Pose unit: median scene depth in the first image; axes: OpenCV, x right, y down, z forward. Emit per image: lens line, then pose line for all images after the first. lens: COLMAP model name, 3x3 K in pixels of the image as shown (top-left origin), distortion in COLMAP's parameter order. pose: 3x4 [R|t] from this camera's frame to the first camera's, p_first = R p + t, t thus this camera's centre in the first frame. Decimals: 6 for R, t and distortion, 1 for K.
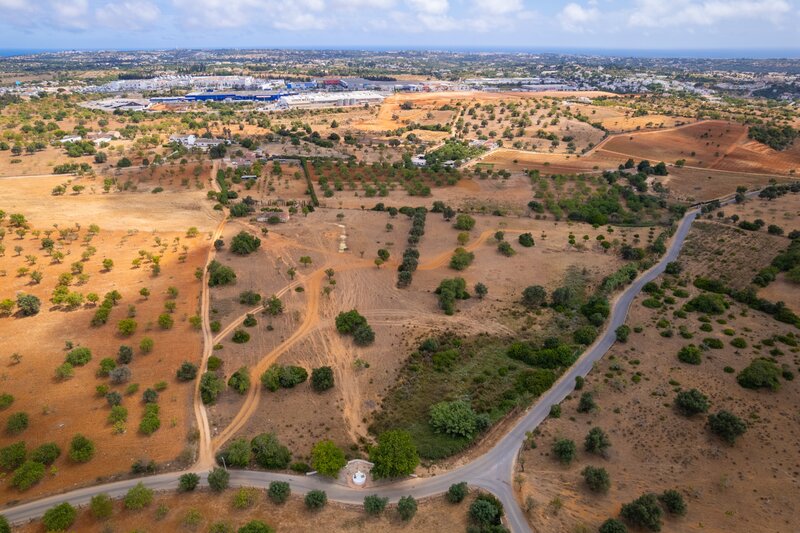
lens RADIAL K [[512.7, 0, 395.7], [0, 512.7, 263.6], [0, 0, 1]] dist [-0.077101, 0.073074]
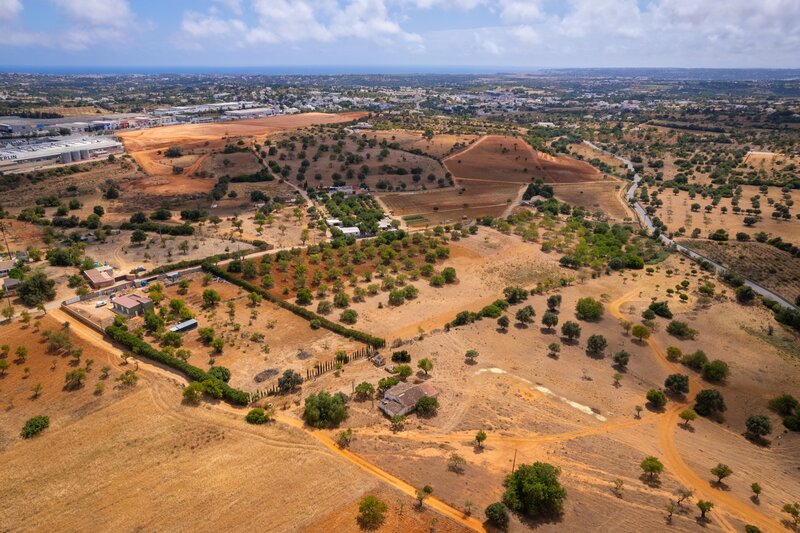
lens RADIAL K [[526.7, 0, 395.5], [0, 526.7, 264.4], [0, 0, 1]] dist [-0.066276, 0.057113]
pose [[0.767874, -0.229075, 0.598243, -0.284033], [0.252824, 0.966440, 0.045550, -0.132908], [-0.588600, 0.116273, 0.800019, 0.280150]]
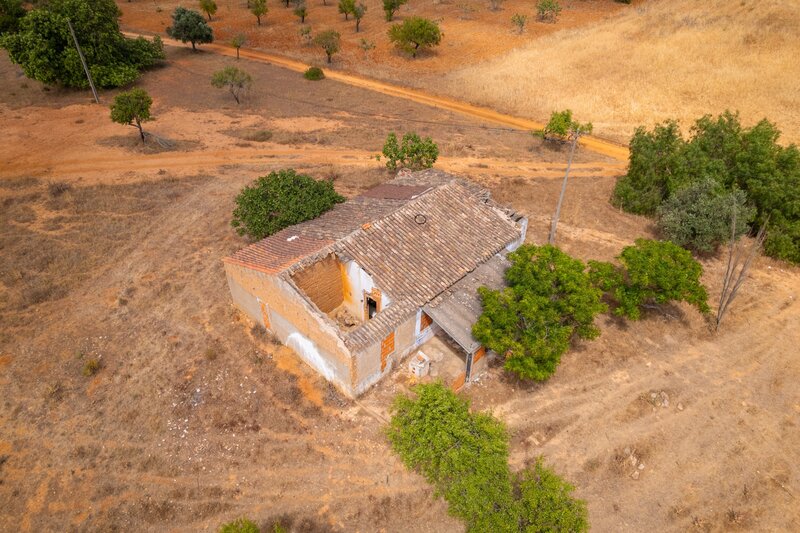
lens RADIAL K [[512.7, 0, 395.7], [0, 512.7, 263.6], [0, 0, 1]] dist [-0.077101, 0.073074]
pose [[-0.669560, 0.439297, -0.598922, -0.091155], [-0.306943, 0.570628, 0.761688, -0.086684], [0.676369, 0.693831, -0.247230, 0.529438]]
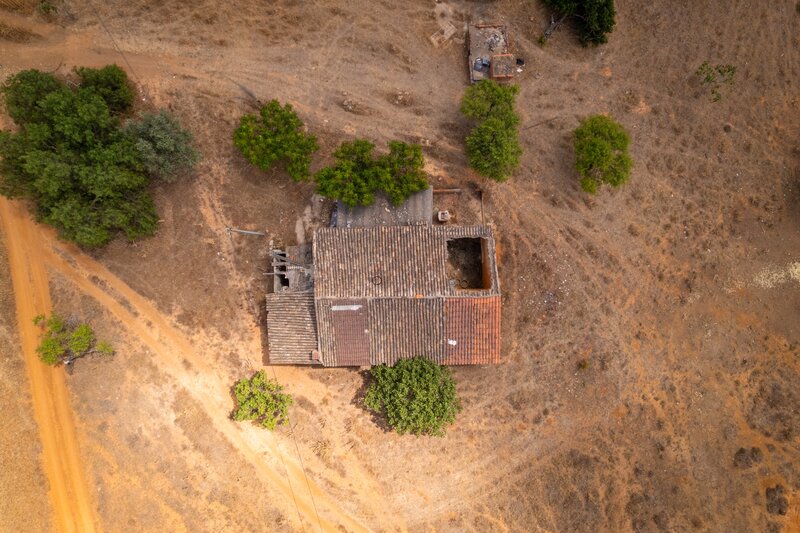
lens RADIAL K [[526.7, 0, 395.5], [0, 526.7, 264.4], [0, 0, 1]] dist [-0.066276, 0.057113]
pose [[0.998403, -0.056484, 0.001063, -0.121824], [0.021224, 0.392460, 0.919524, -0.113277], [-0.052356, -0.918033, 0.393032, 0.491856]]
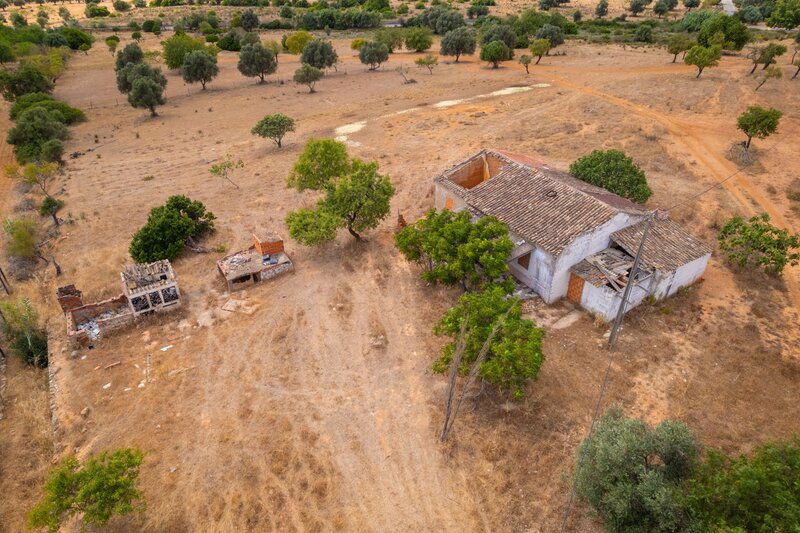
lens RADIAL K [[512.7, 0, 395.7], [0, 512.7, 263.6], [0, 0, 1]] dist [-0.077101, 0.073074]
pose [[-0.516504, -0.452162, 0.727168, -0.160928], [0.348974, 0.664334, 0.660966, -0.091755], [-0.781946, 0.595155, -0.185339, 0.545454]]
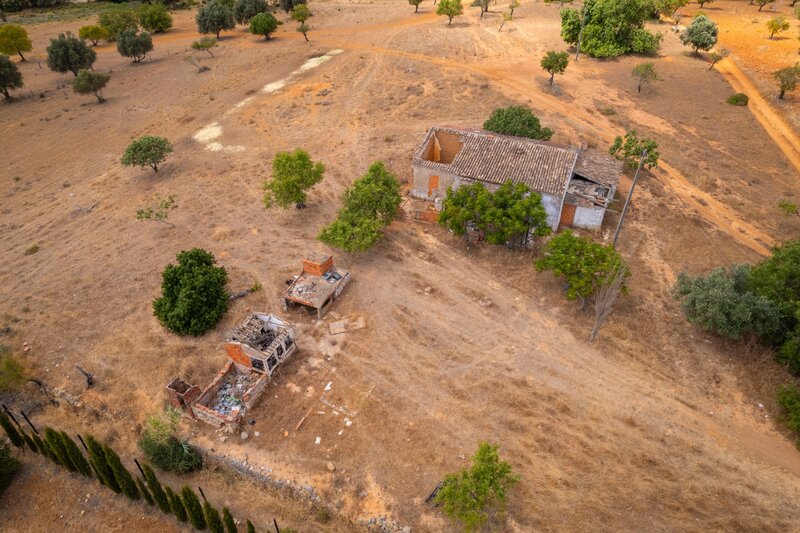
lens RADIAL K [[512.7, 0, 395.7], [0, 512.7, 263.6], [0, 0, 1]] dist [-0.077101, 0.073074]
pose [[-0.911341, -0.245427, 0.330489, -0.136414], [0.168880, 0.509259, 0.843881, -0.110746], [-0.375416, 0.824876, -0.422661, 0.568560]]
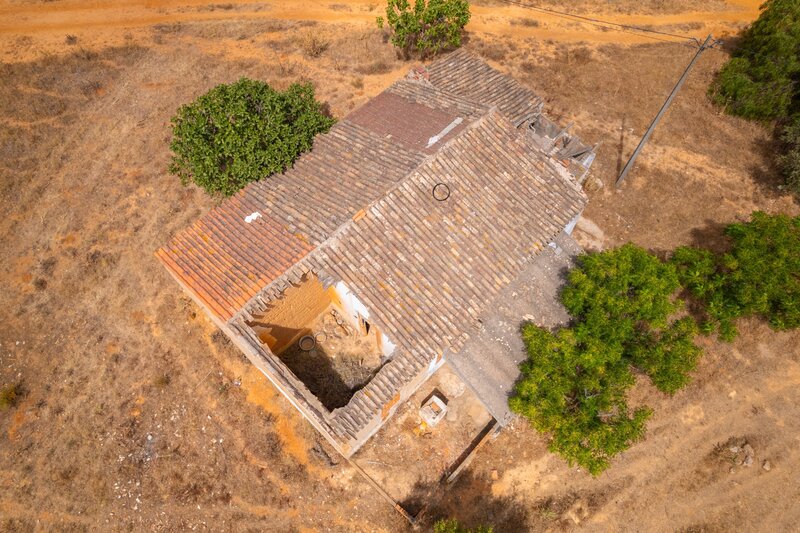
lens RADIAL K [[512.7, 0, 395.7], [0, 512.7, 263.6], [0, 0, 1]] dist [-0.077101, 0.073074]
pose [[-0.682178, 0.642450, -0.349129, -0.107816], [-0.295146, 0.194908, 0.935361, -0.081109], [0.668971, 0.741127, 0.056654, 0.515475]]
